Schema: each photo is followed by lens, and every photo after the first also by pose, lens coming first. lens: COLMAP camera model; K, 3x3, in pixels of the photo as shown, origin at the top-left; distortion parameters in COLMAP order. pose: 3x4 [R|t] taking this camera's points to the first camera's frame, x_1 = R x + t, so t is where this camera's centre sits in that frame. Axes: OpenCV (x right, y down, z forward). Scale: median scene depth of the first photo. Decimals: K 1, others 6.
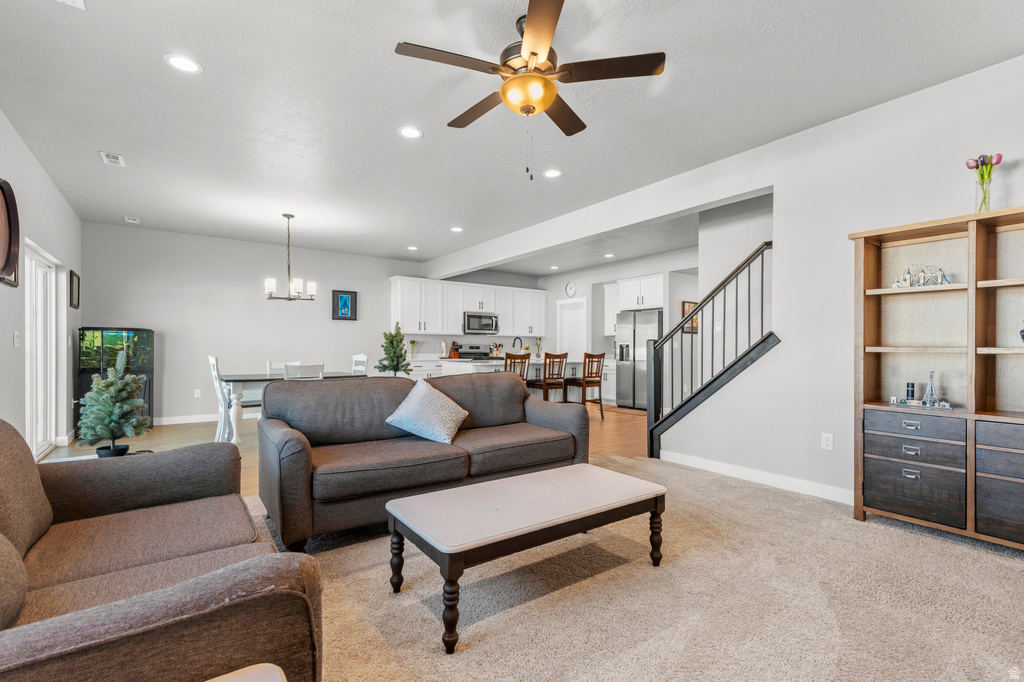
lens RADIAL K [[462.8, 0, 511.1], [0, 462.8, 336.8], [0, 0, 1]] dist [0.020848, -0.006473]
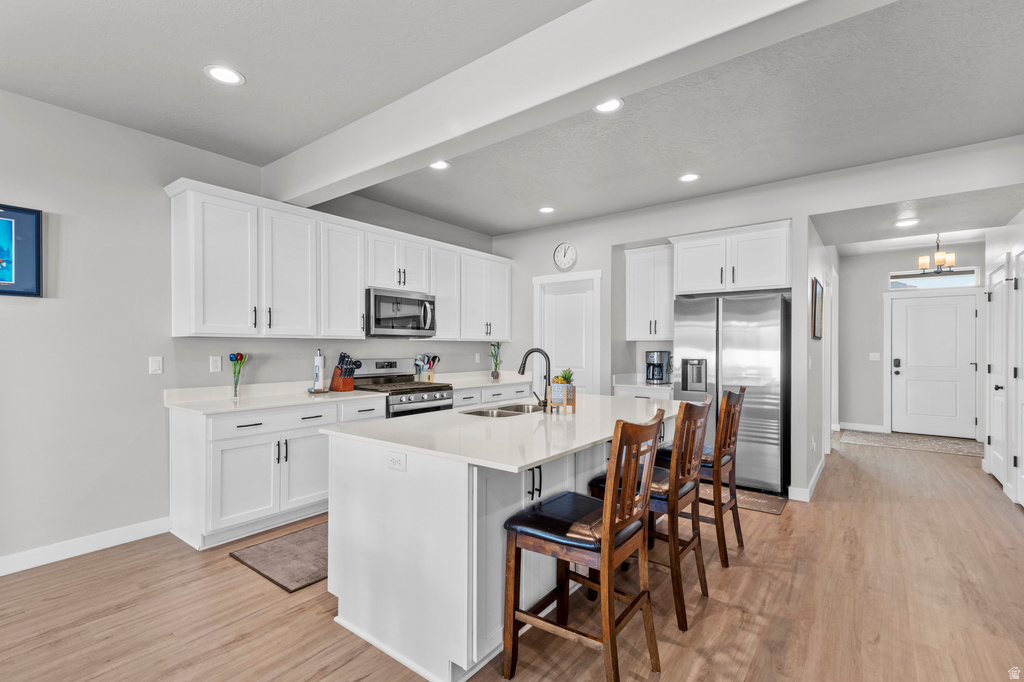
lens RADIAL K [[462.8, 0, 511.1], [0, 462.8, 336.8], [0, 0, 1]] dist [0.020848, -0.006473]
pose [[0.959964, 0.003474, 0.280100, -0.093801], [-0.004777, 0.999981, 0.003970, -0.008871], [-0.280081, -0.005149, 0.959963, 0.525570]]
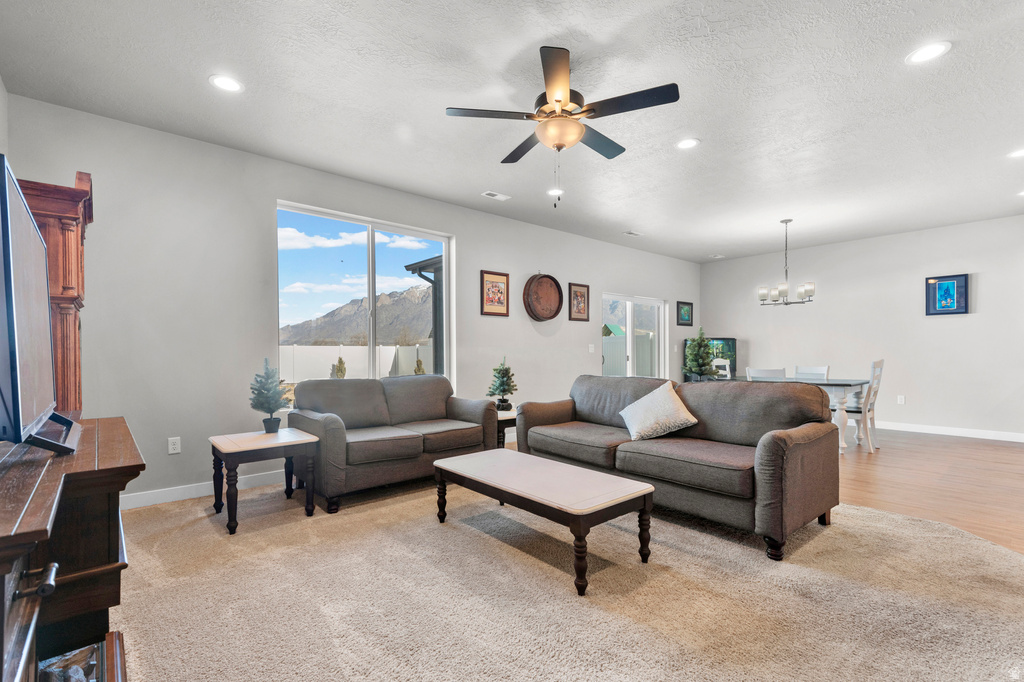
lens RADIAL K [[462.8, 0, 511.1], [0, 462.8, 336.8], [0, 0, 1]] dist [0.020848, -0.006473]
pose [[0.087393, -0.036833, -0.995493, 0.305944], [0.029533, 0.998973, -0.034369, 0.005122], [0.995736, -0.026397, 0.088391, 0.201636]]
